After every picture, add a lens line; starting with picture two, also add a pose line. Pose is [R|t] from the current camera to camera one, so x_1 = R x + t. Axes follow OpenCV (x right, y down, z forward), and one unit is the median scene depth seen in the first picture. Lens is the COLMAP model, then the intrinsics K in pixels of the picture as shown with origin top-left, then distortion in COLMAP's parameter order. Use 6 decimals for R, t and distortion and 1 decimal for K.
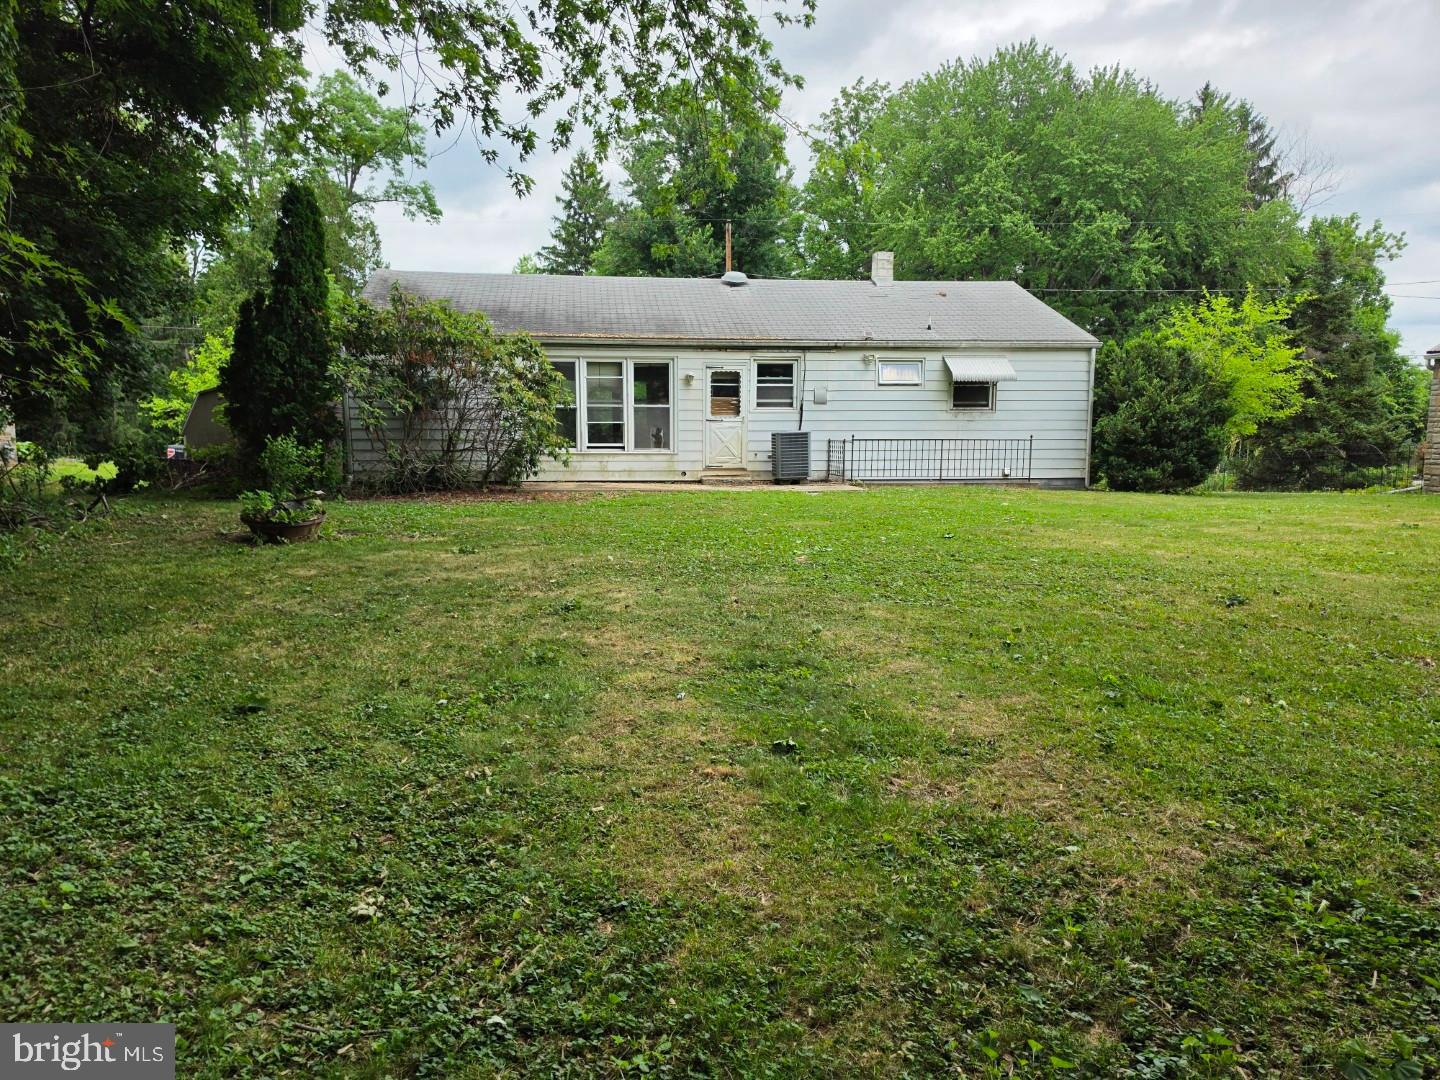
lens RADIAL K [[992.7, 0, 714.7], [0, 992.7, 530.9], [0, 0, 1]] dist [0.056101, -0.067824]
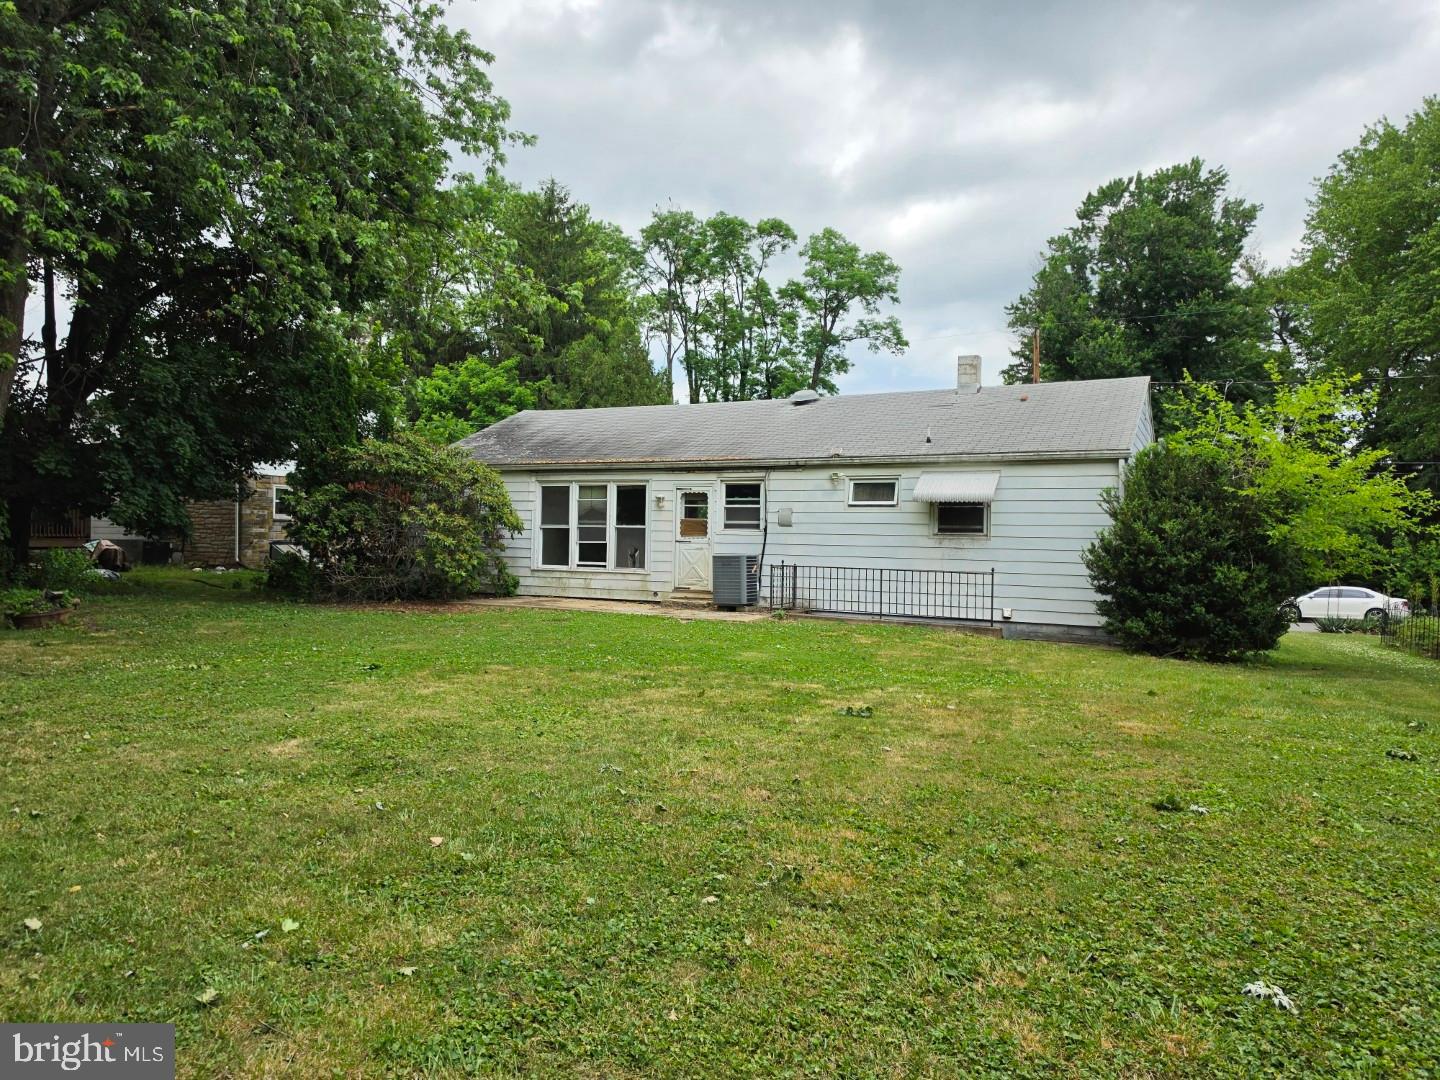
lens RADIAL K [[992.7, 0, 712.7], [0, 992.7, 545.1], [0, 0, 1]] dist [0.056101, -0.067824]
pose [[0.825820, 0.019363, -0.563601, 0.579952], [-0.078900, 0.993547, -0.081475, -0.029699], [0.558387, 0.111752, 0.822019, 0.204067]]
